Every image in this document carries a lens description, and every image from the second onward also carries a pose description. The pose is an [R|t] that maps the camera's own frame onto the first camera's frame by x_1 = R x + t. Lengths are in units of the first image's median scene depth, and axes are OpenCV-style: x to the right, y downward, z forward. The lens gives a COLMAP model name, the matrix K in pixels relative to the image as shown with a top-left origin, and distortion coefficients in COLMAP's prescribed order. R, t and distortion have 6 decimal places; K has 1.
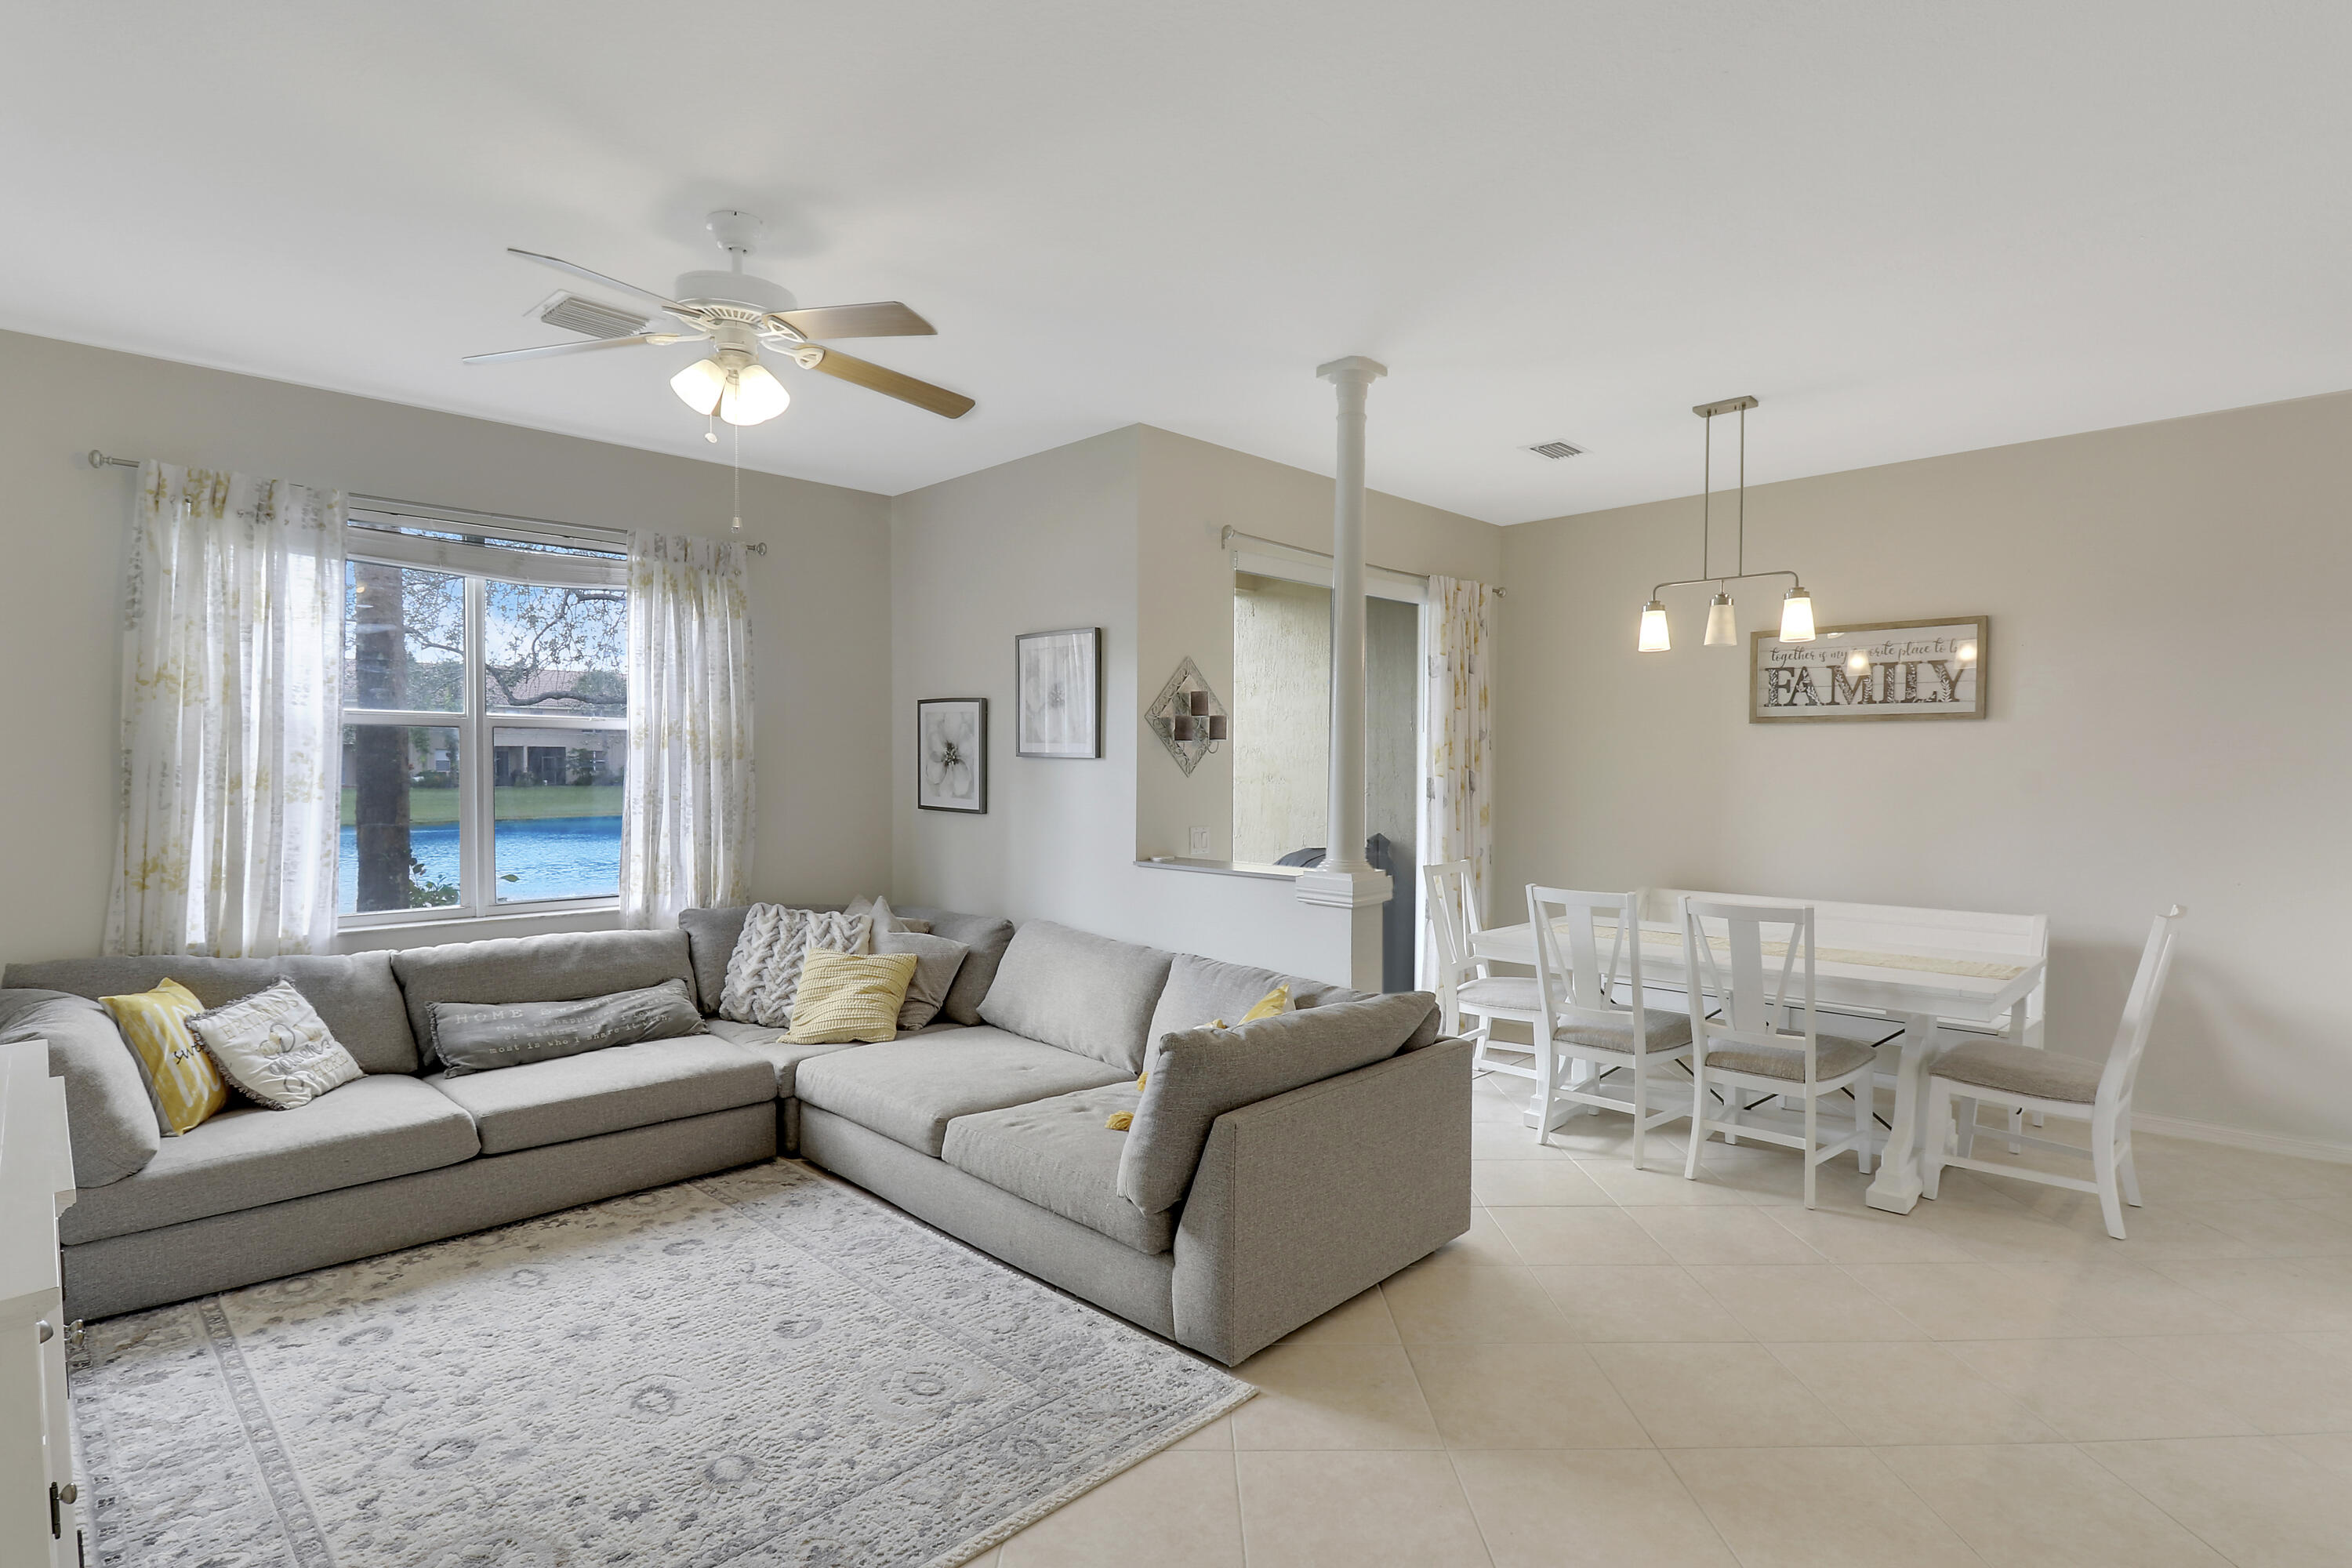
lens RADIAL K [[1160.0, 0, 1207.4], [0, 1160.0, 800.4], [0, 0, 1]] dist [0.021066, -0.018354]
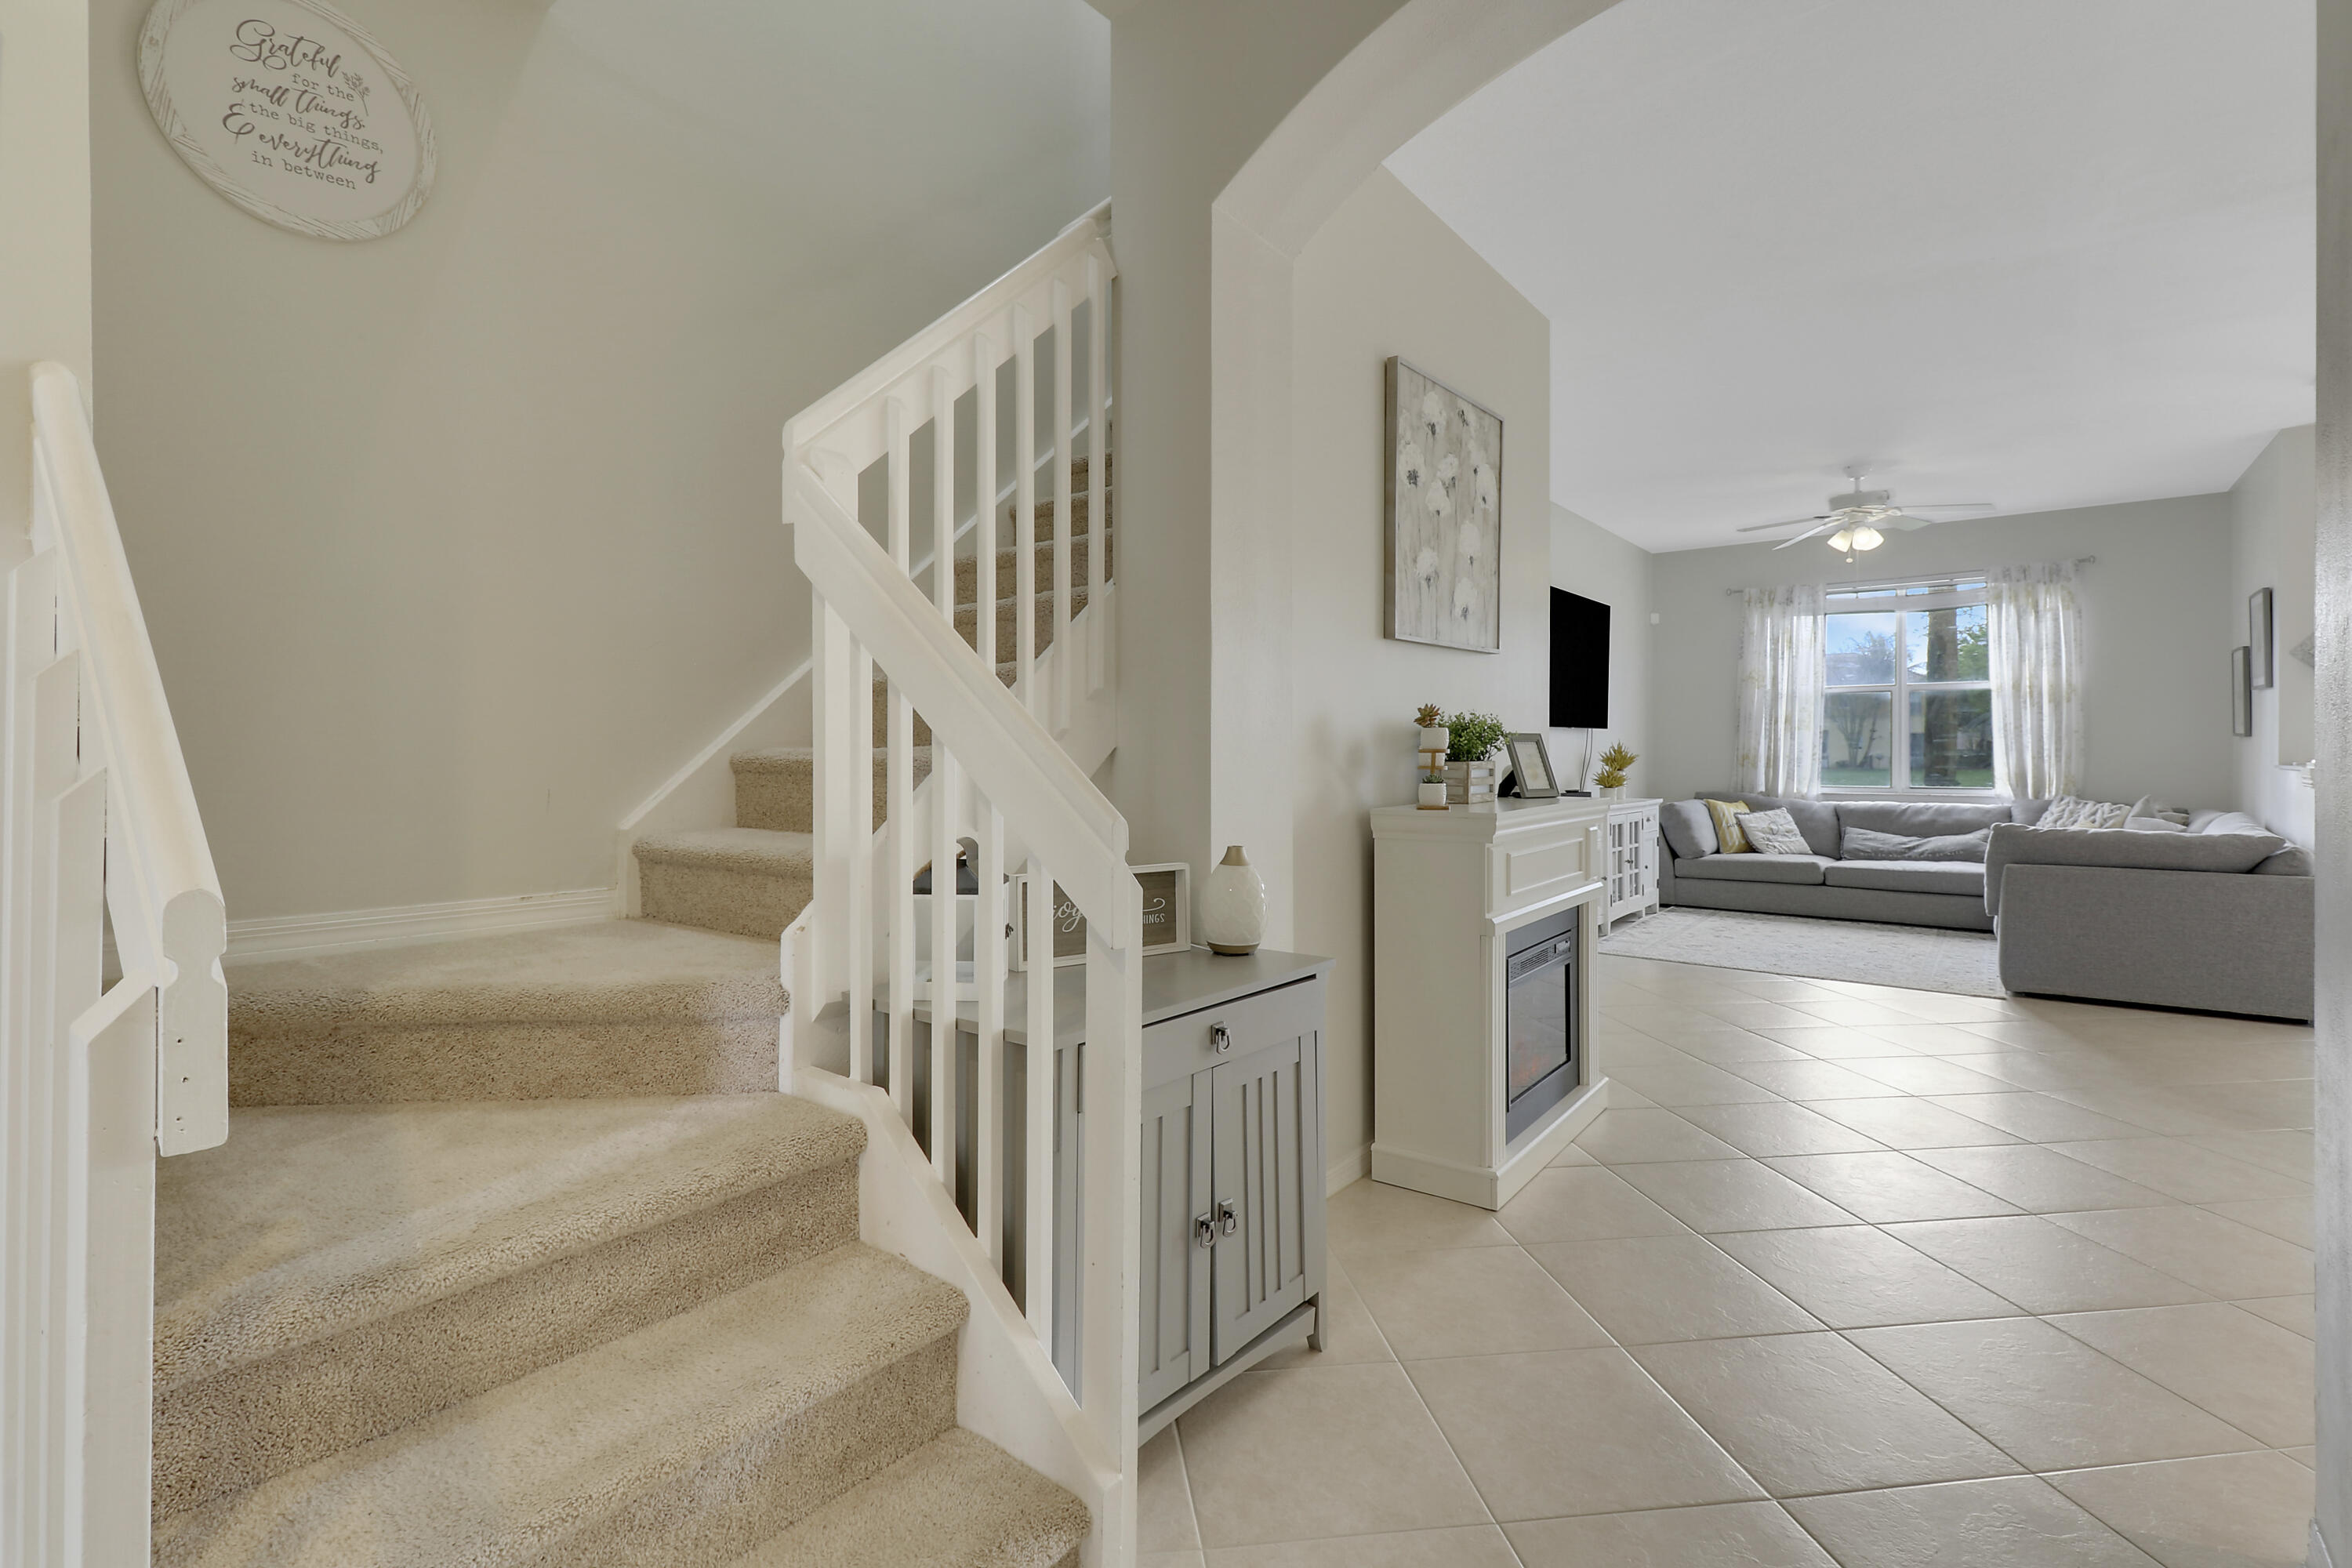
lens RADIAL K [[1139.0, 0, 1160.1], [0, 1139.0, 761.2], [0, 0, 1]] dist [0.023990, -0.019332]
pose [[0.122774, 0.002729, -0.992431, 1.122692], [-0.024290, 0.999705, -0.000255, 0.083756], [0.992137, 0.024138, 0.122804, -0.423955]]
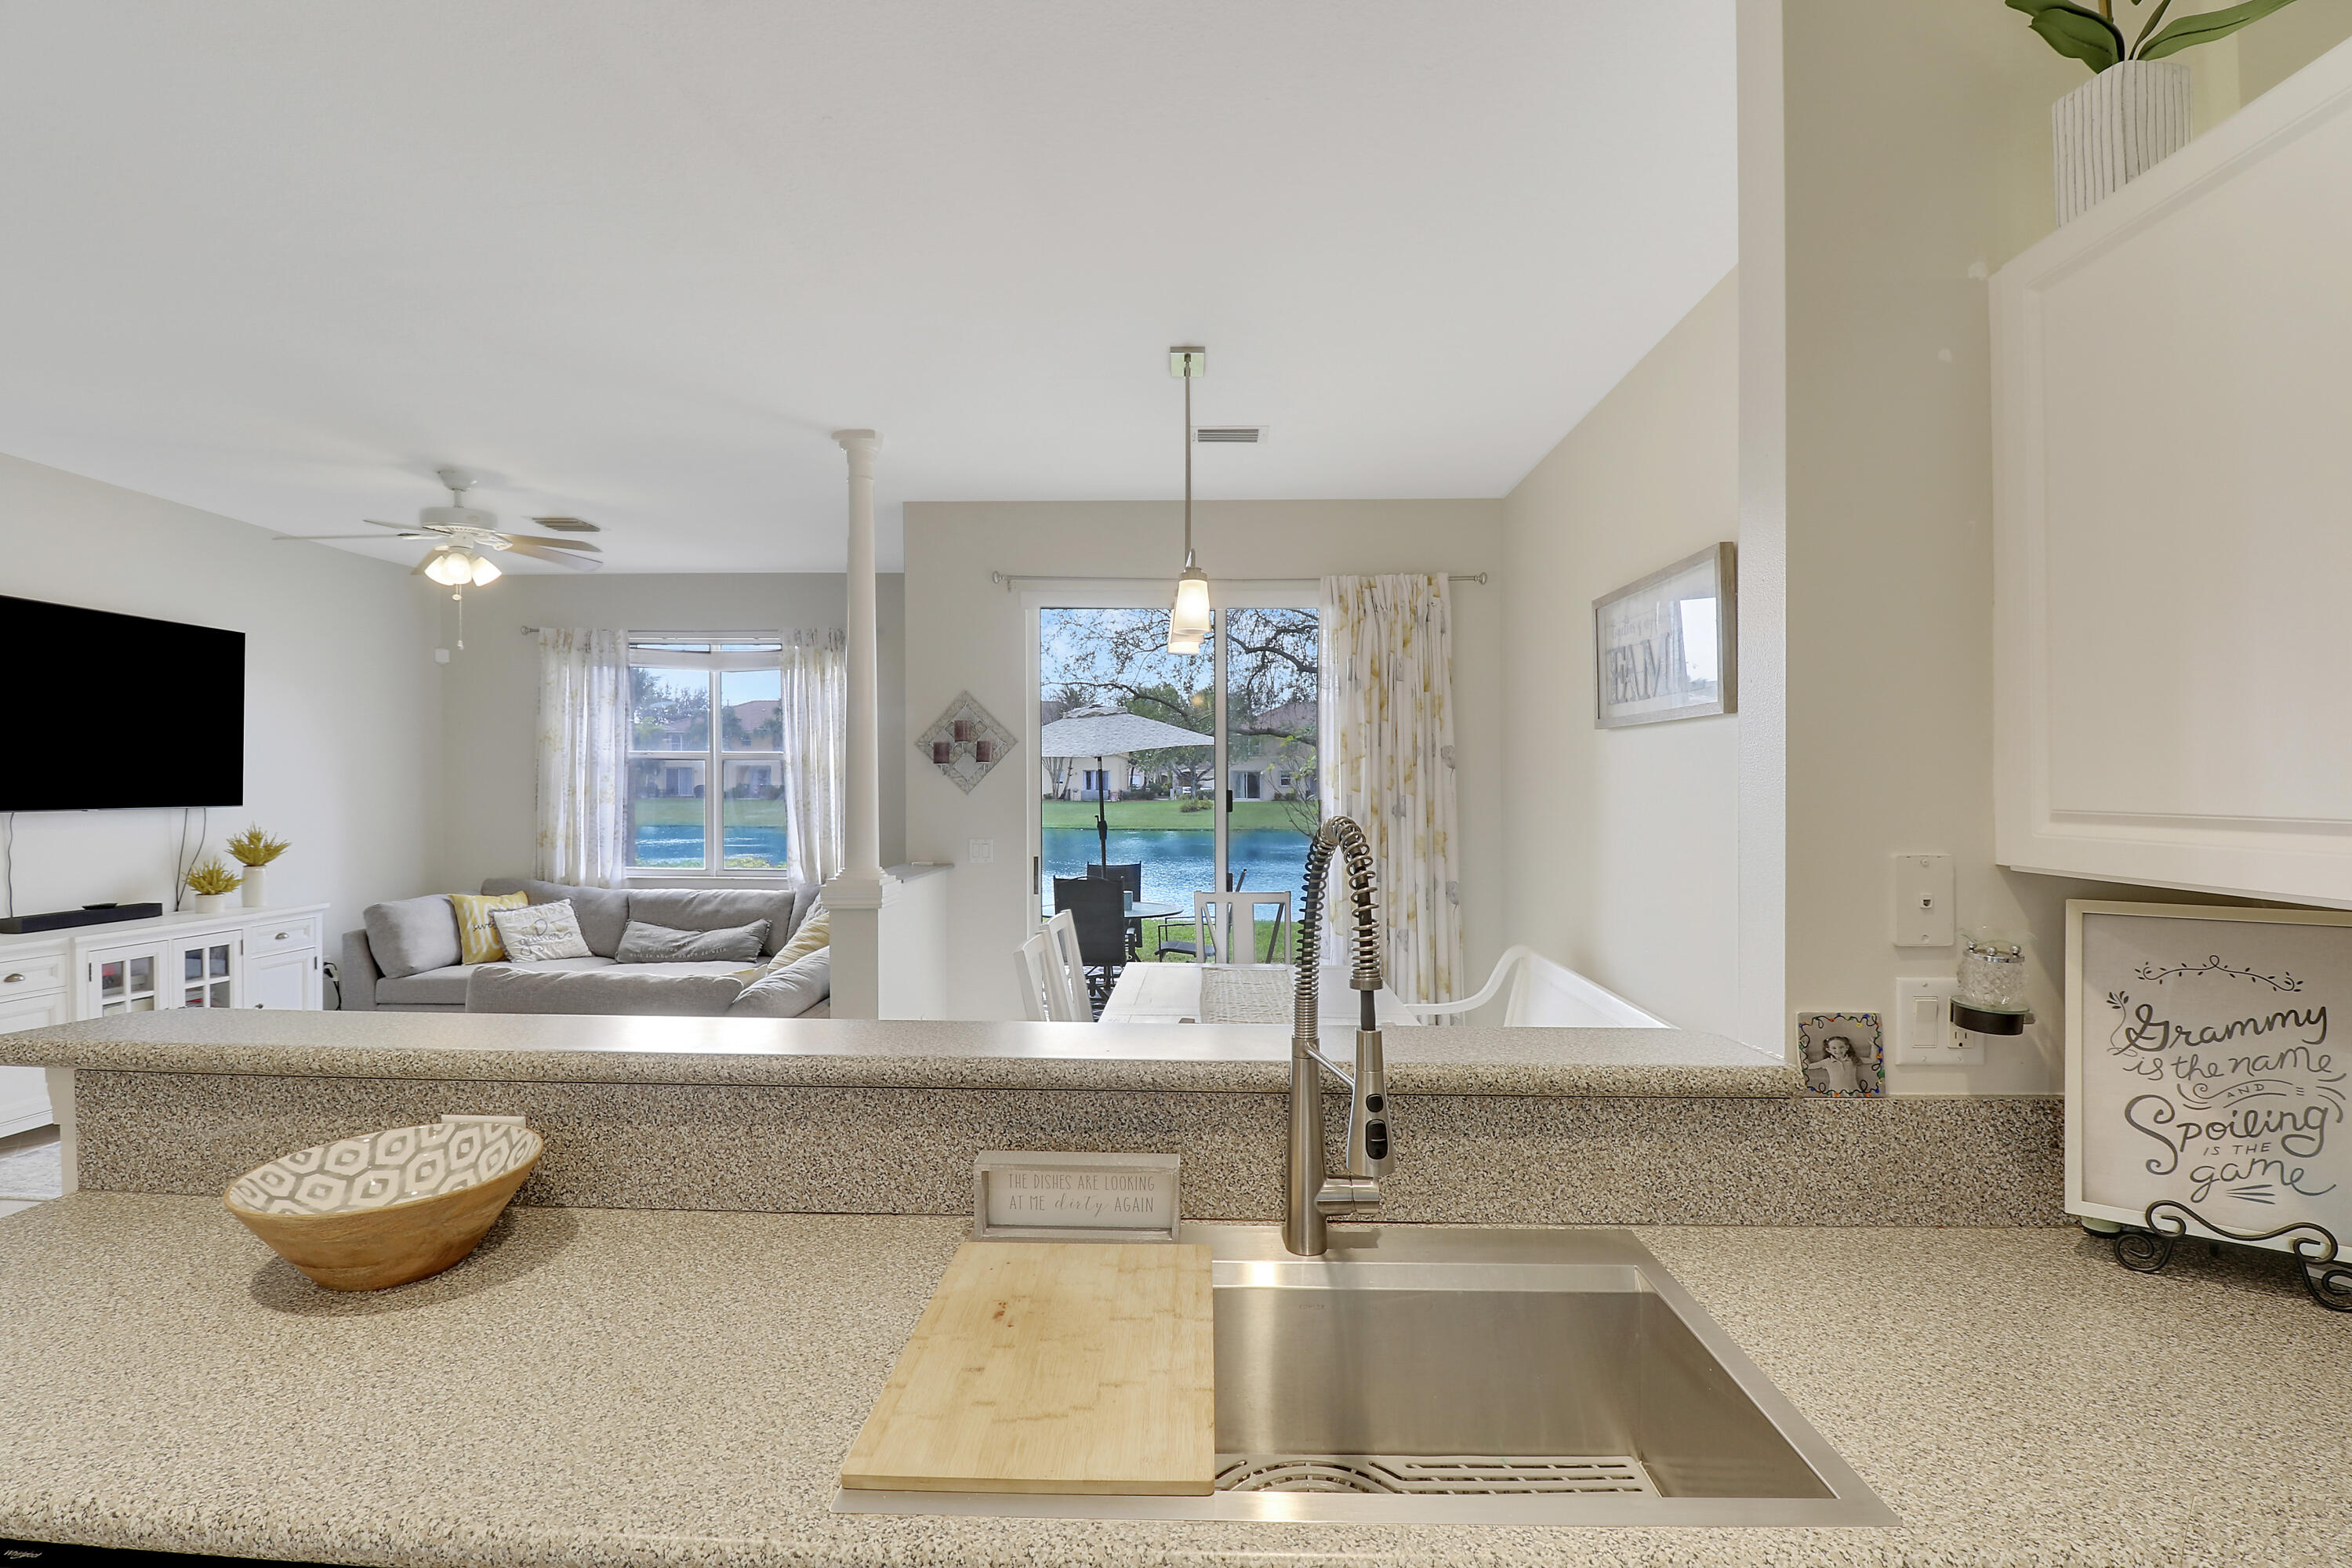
lens RADIAL K [[1106.6, 0, 1160.9], [0, 1106.6, 789.0], [0, 0, 1]] dist [0.002597, -0.017432]
pose [[0.667996, 0.004834, -0.744149, 1.023474], [-0.024144, 0.999593, -0.015180, -0.015095], [0.743773, 0.028107, 0.667841, 0.460769]]
